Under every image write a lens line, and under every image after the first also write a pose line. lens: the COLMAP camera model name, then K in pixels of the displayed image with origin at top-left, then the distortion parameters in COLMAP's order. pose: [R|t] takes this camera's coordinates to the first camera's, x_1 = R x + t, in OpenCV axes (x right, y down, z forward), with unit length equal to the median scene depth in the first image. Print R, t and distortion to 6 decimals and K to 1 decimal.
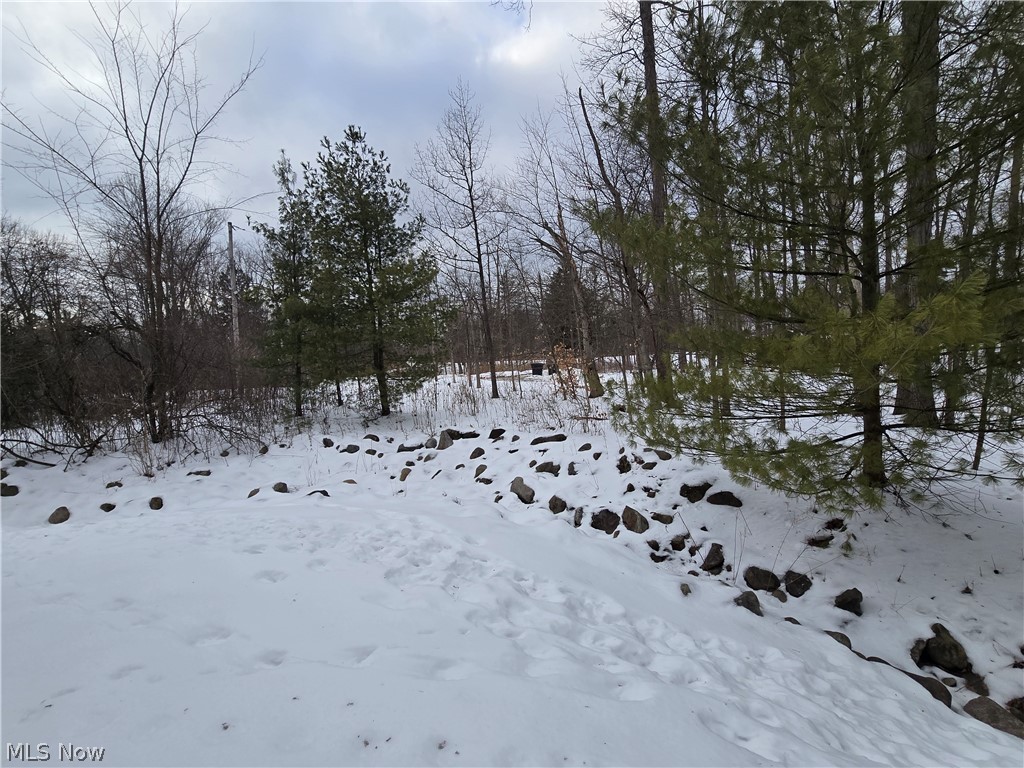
lens RADIAL K [[416.5, 0, 500.9], [0, 416.5, 383.7], [0, 0, 1]] dist [-0.004912, 0.001299]
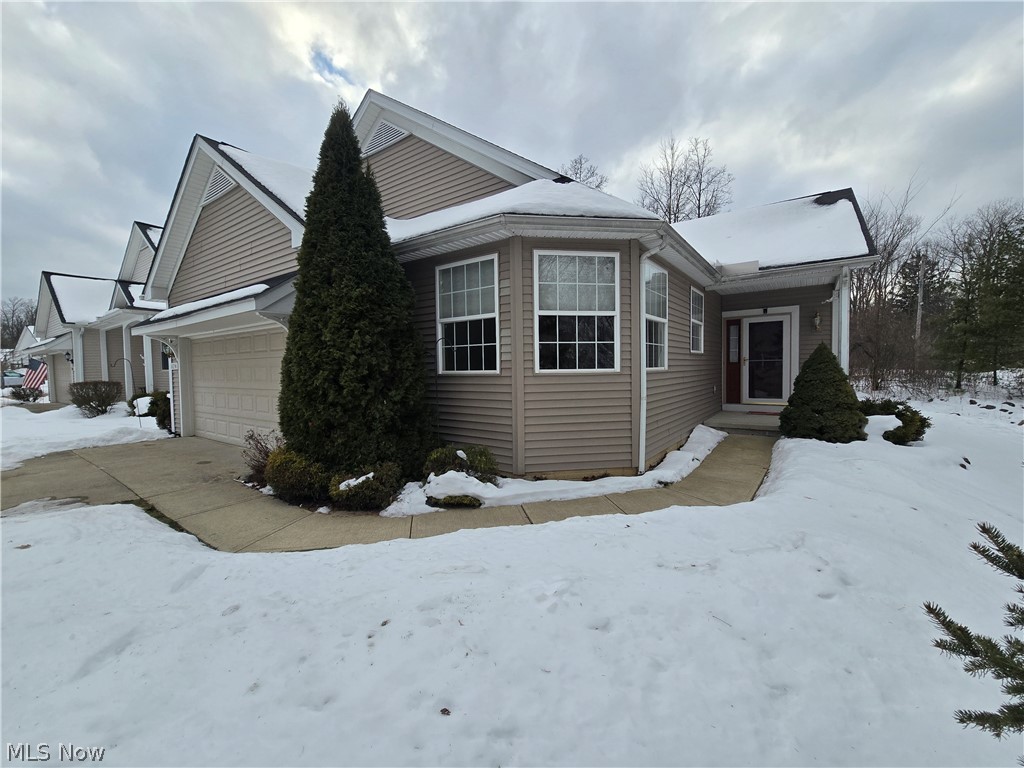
lens RADIAL K [[416.5, 0, 507.6], [0, 416.5, 388.2], [0, 0, 1]] dist [-0.004912, 0.001299]
pose [[0.245879, 0.115378, -0.962409, 1.030136], [-0.045296, 0.993173, 0.107494, -0.030925], [0.968242, 0.017163, 0.249427, -1.791850]]
